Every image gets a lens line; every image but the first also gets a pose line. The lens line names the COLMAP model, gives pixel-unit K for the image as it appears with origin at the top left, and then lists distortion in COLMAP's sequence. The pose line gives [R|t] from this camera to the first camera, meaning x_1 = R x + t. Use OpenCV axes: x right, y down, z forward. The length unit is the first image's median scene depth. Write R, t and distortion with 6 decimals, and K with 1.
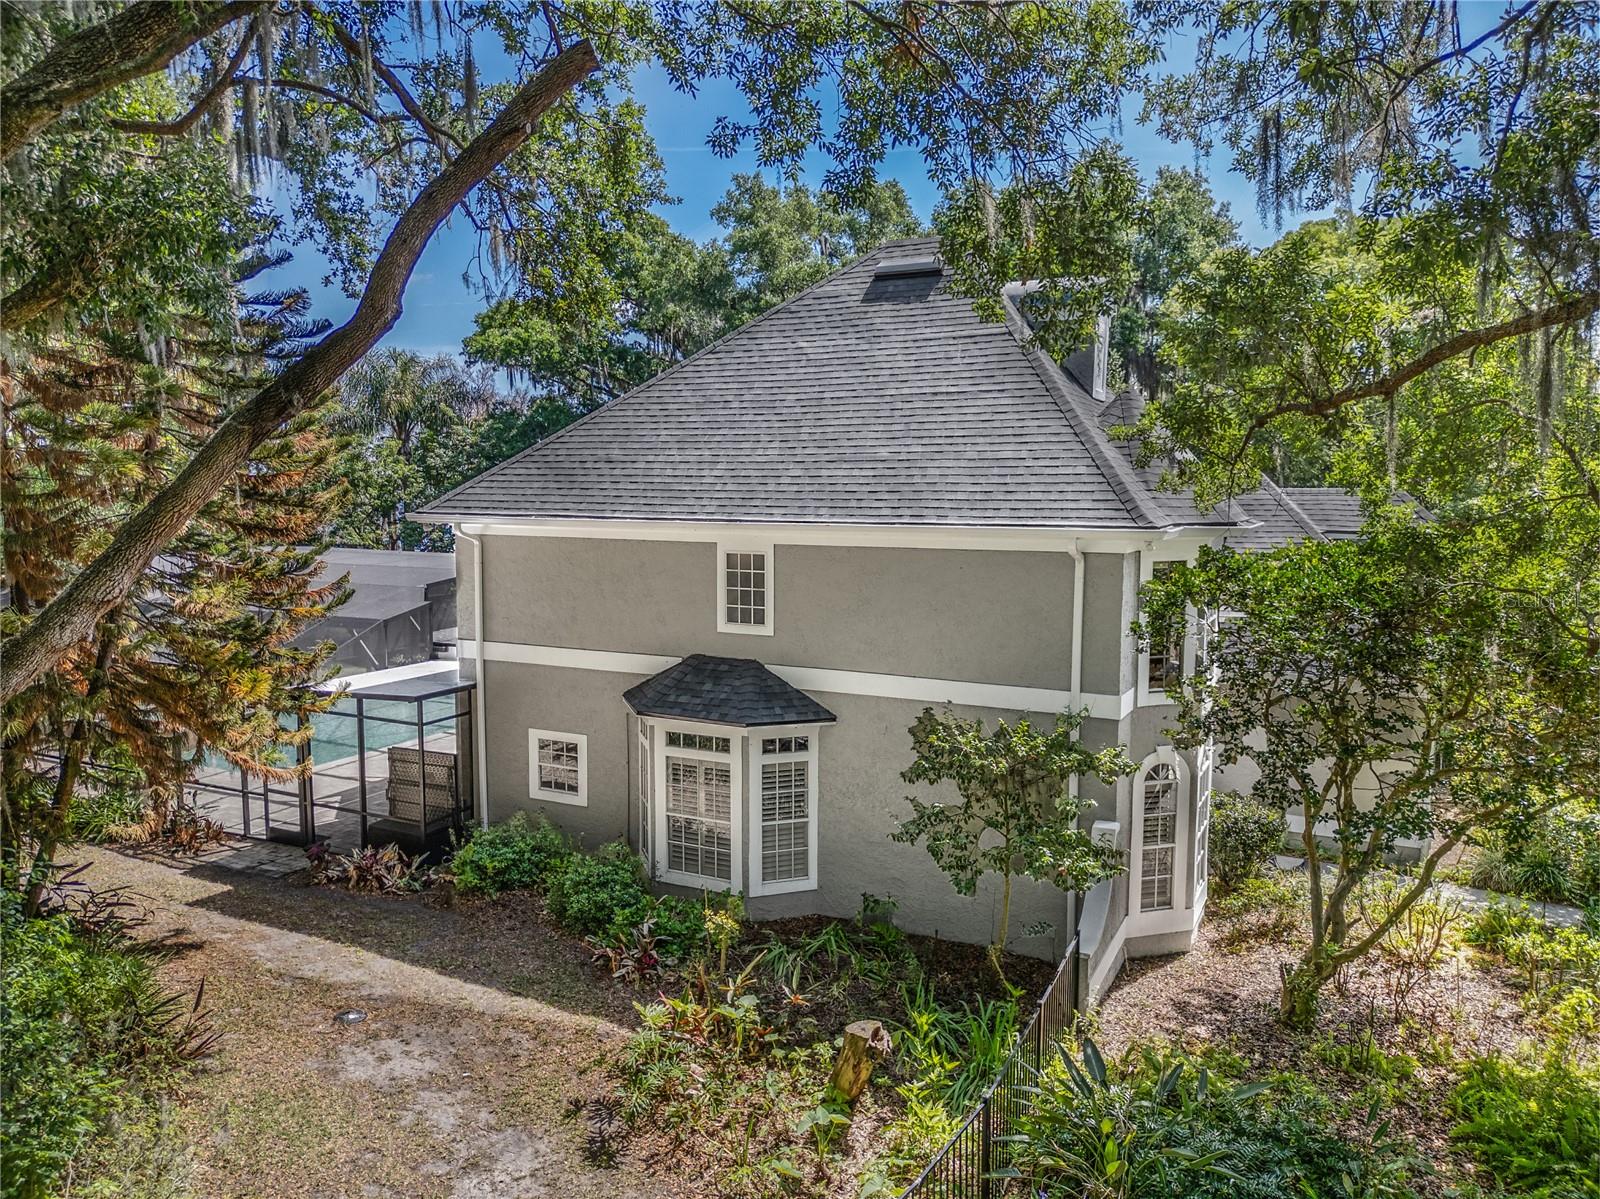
lens RADIAL K [[1123.2, 0, 792.0], [0, 1123.2, 586.4], [0, 0, 1]] dist [-0.005635, -0.002850]
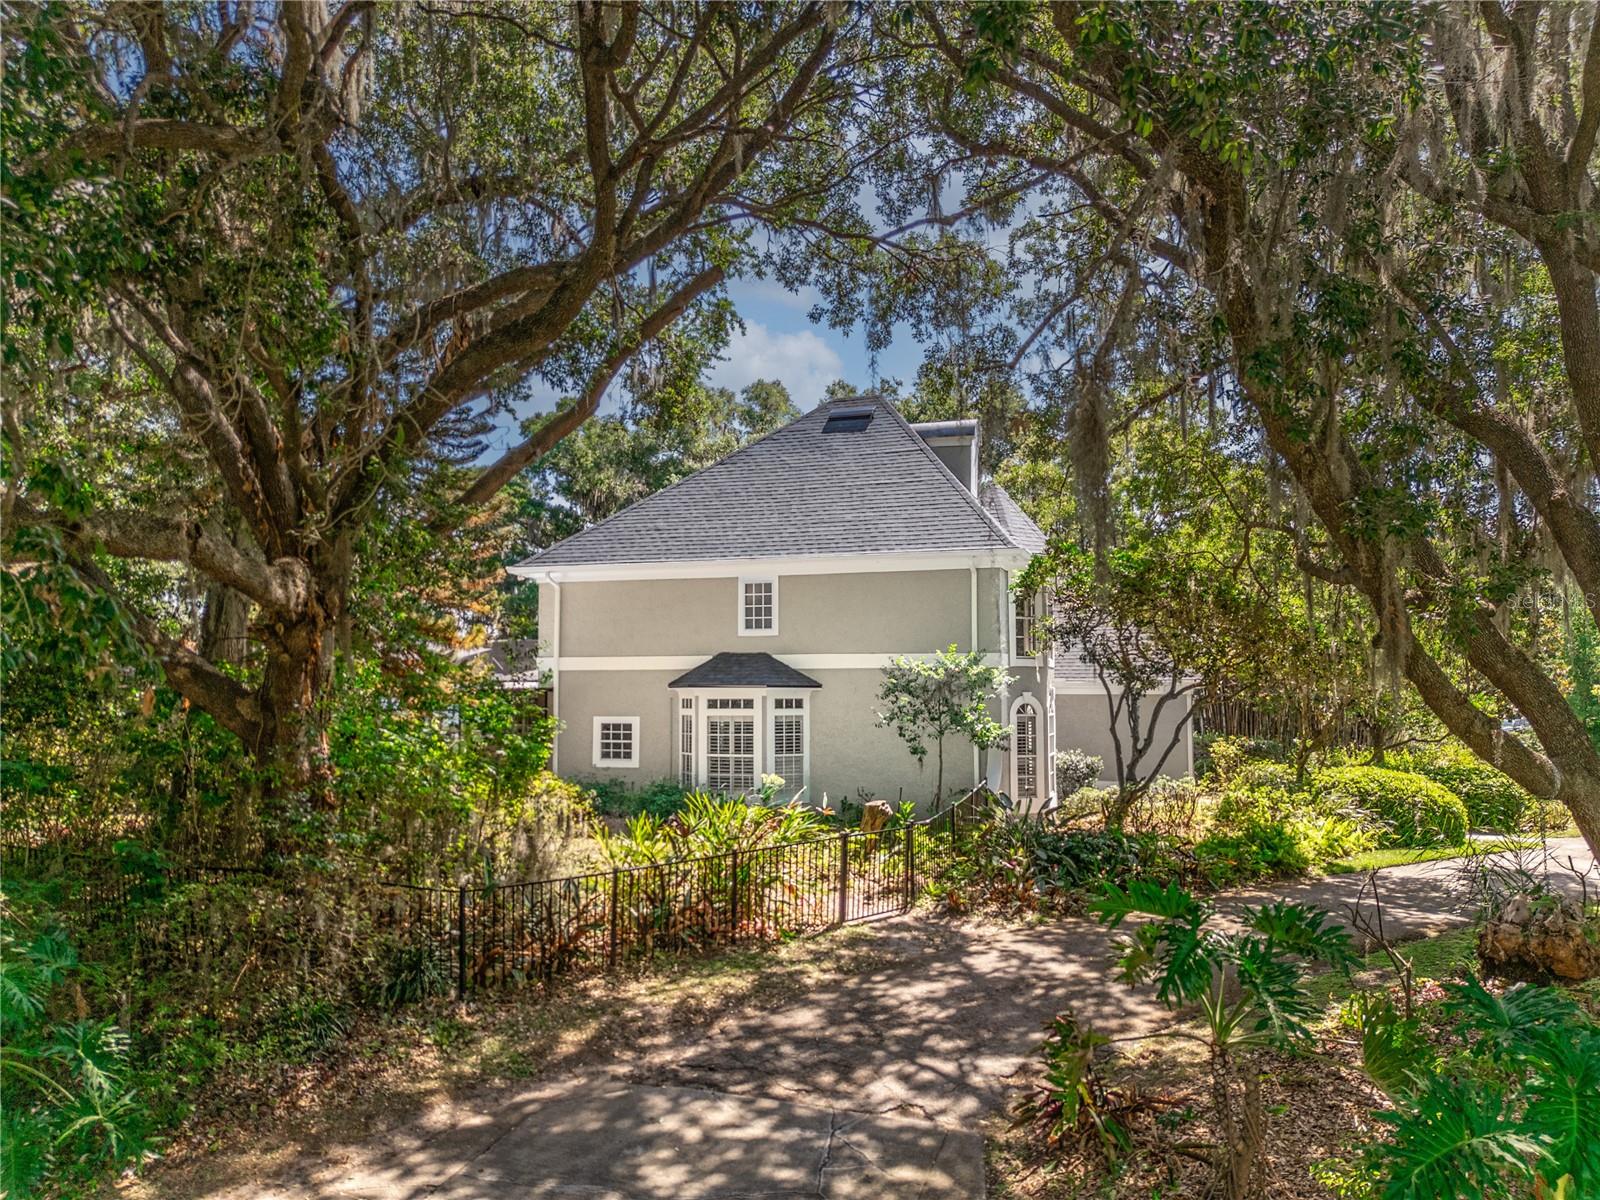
lens RADIAL K [[1123.2, 0, 804.2], [0, 1123.2, 609.9], [0, 0, 1]] dist [-0.005635, -0.002850]
pose [[0.986751, 0.007110, 0.162086, -0.232988], [0.019653, 0.986444, -0.162915, 0.263671], [-0.161047, 0.163942, 0.973235, -0.508551]]
